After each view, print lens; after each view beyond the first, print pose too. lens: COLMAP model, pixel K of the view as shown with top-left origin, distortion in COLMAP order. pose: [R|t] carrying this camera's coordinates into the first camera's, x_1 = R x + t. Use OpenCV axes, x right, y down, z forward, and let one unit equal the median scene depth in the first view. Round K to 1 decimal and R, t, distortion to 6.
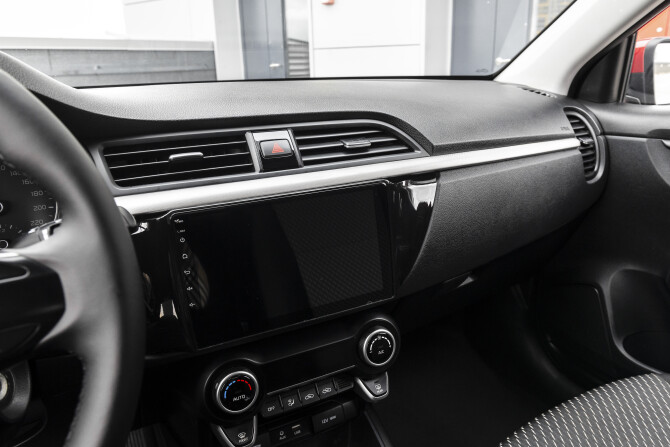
lens RADIAL K [[515.5, 0, 335.0], [0, 515.5, 223.5], [0, 0, 1]] dist [-0.008885, -0.006970]
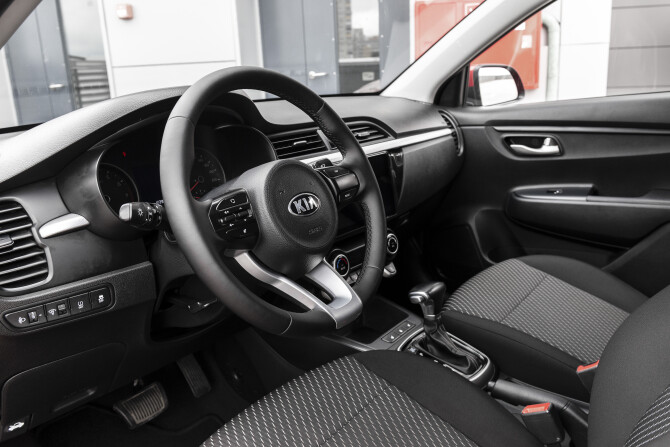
lens RADIAL K [[599.7, 0, 335.0], [0, 599.7, 223.5], [0, 0, 1]] dist [-0.006985, -0.008027]
pose [[0.926735, -0.115875, 0.357401, -0.556652], [0.137244, 0.989921, -0.034924, 0.143027], [-0.349752, 0.081416, 0.933298, -0.598366]]
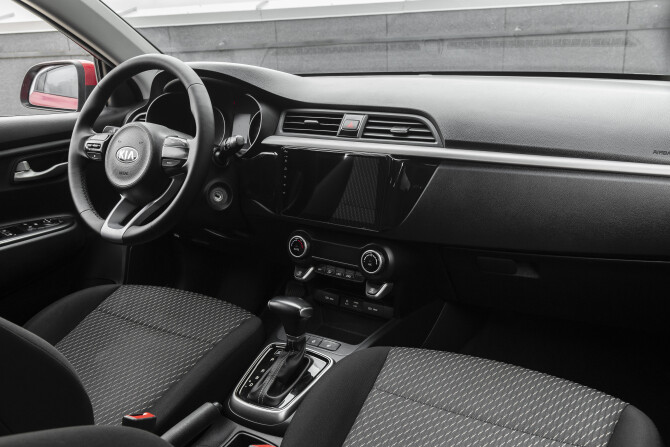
lens RADIAL K [[599.7, 0, 335.0], [0, 599.7, 223.5], [0, 0, 1]] dist [-0.006985, -0.008027]
pose [[0.450633, 0.266381, -0.852040, 1.018178], [-0.239239, 0.955566, 0.172217, -0.100425], [0.860055, 0.126235, 0.494338, 0.003902]]
